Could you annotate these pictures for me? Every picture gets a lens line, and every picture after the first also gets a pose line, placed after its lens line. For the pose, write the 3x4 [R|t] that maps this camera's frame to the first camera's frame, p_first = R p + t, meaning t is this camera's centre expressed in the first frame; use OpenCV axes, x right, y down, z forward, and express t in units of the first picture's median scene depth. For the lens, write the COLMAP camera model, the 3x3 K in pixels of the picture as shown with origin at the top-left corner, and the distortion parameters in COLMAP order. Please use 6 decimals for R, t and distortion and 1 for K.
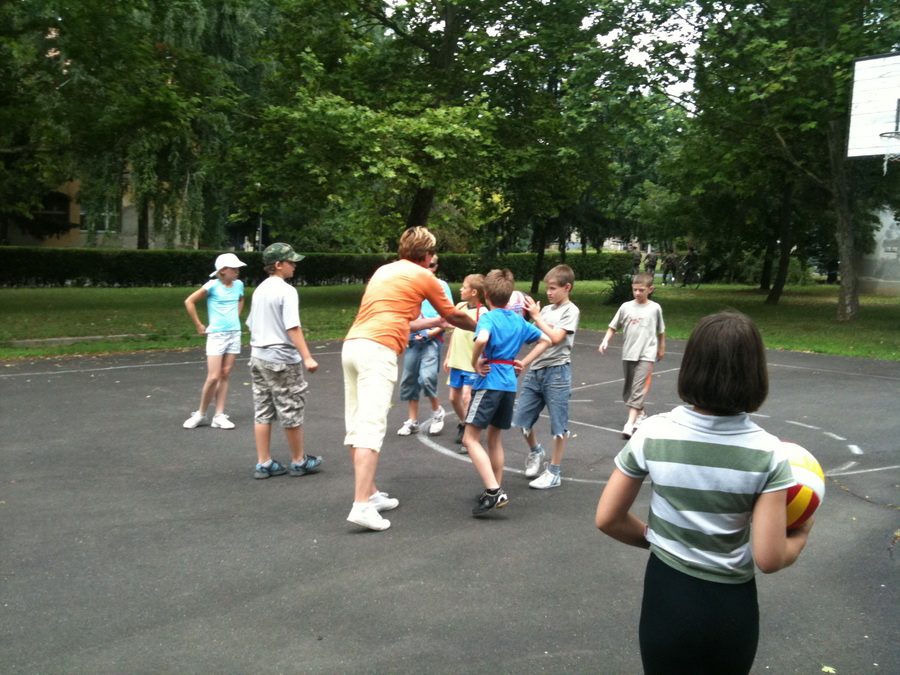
lens RADIAL K [[991.9, 0, 420.5], [0, 991.9, 335.6], [0, 0, 1]] dist [0.050285, -0.188951]
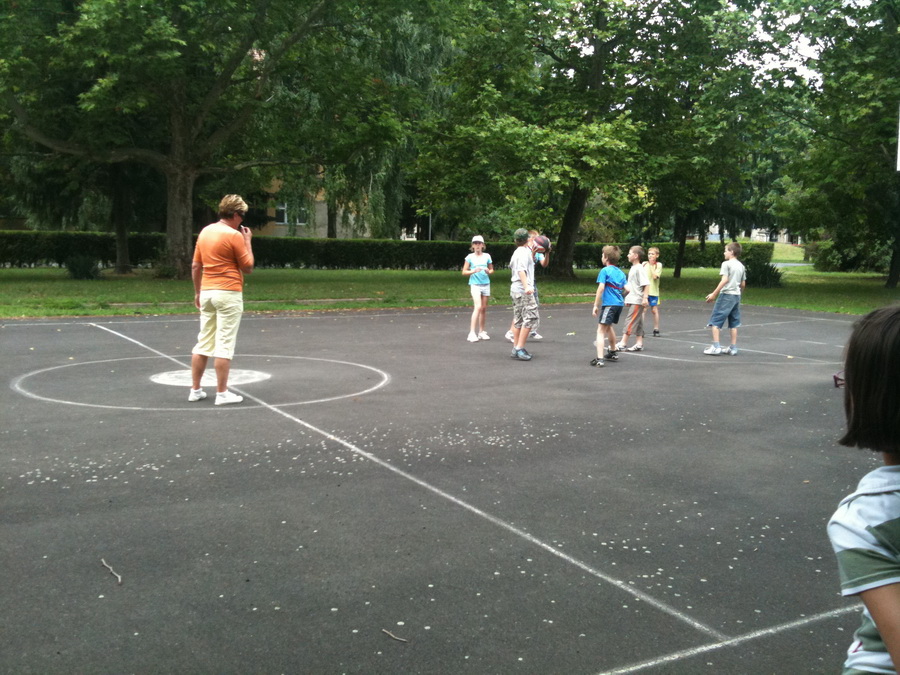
lens RADIAL K [[991.9, 0, 420.5], [0, 991.9, 335.6], [0, 0, 1]] dist [0.050285, -0.188951]
pose [[0.989701, 0.015385, -0.142323, -0.014624], [-0.014139, 0.999852, 0.009761, 0.024582], [0.142452, -0.007649, 0.989772, -0.249143]]
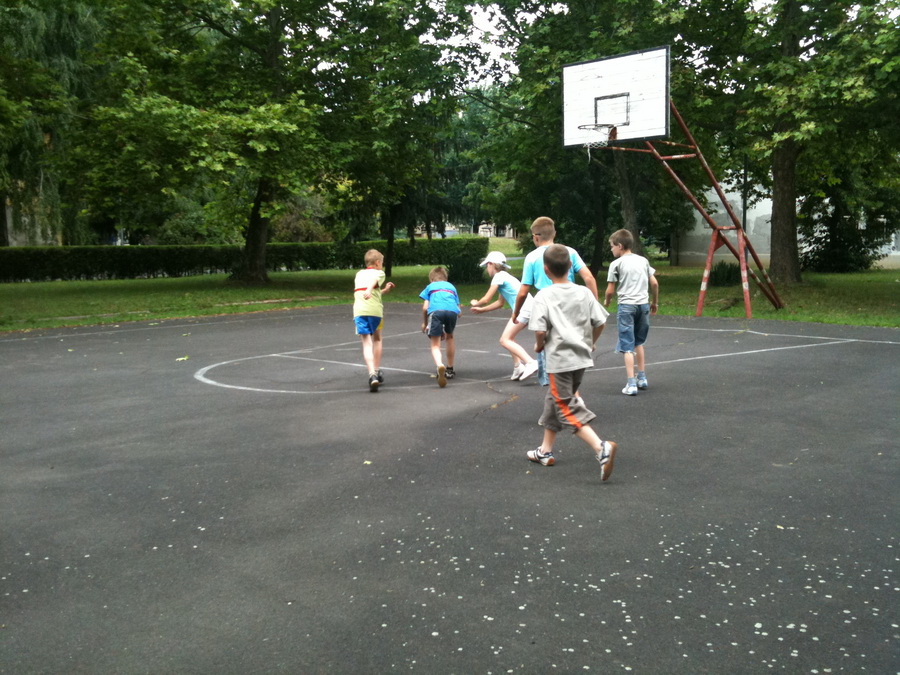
lens RADIAL K [[986.6, 0, 448.5], [0, 986.6, 366.4], [0, 0, 1]] dist [0.049835, -0.252704]
pose [[0.990375, -0.046863, 0.130238, 0.062590], [0.041643, 0.998227, 0.042518, 0.017885], [-0.132000, -0.036686, 0.990571, -0.104756]]
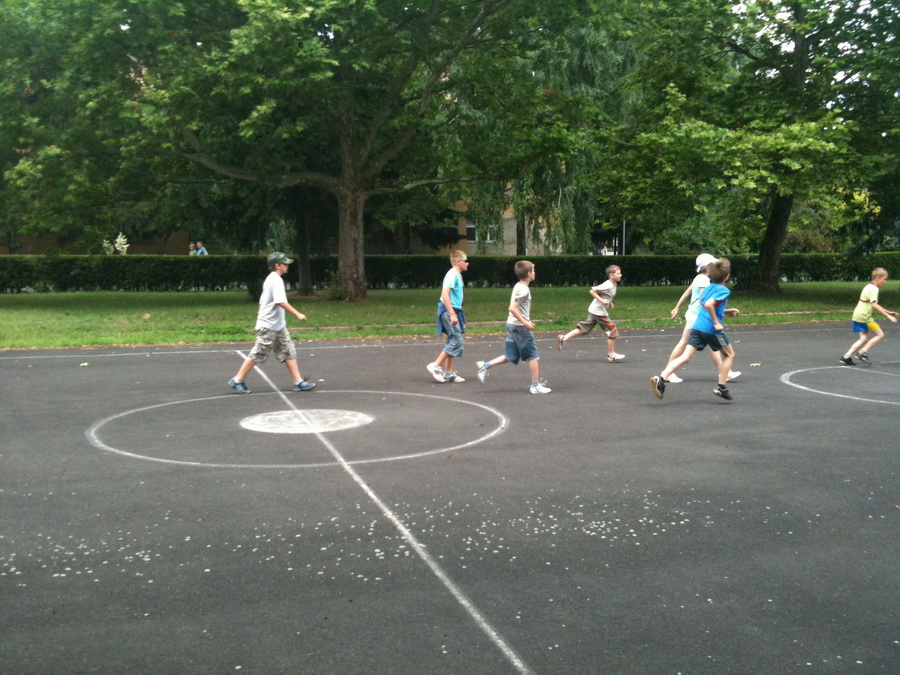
lens RADIAL K [[981.7, 0, 397.5], [0, 981.7, 277.6], [0, 0, 1]] dist [0.055129, -0.196106]
pose [[0.930100, -0.012737, -0.367085, 0.006728], [-0.010465, 0.998074, -0.061147, 0.015847], [0.367157, 0.060714, 0.928175, -0.176445]]
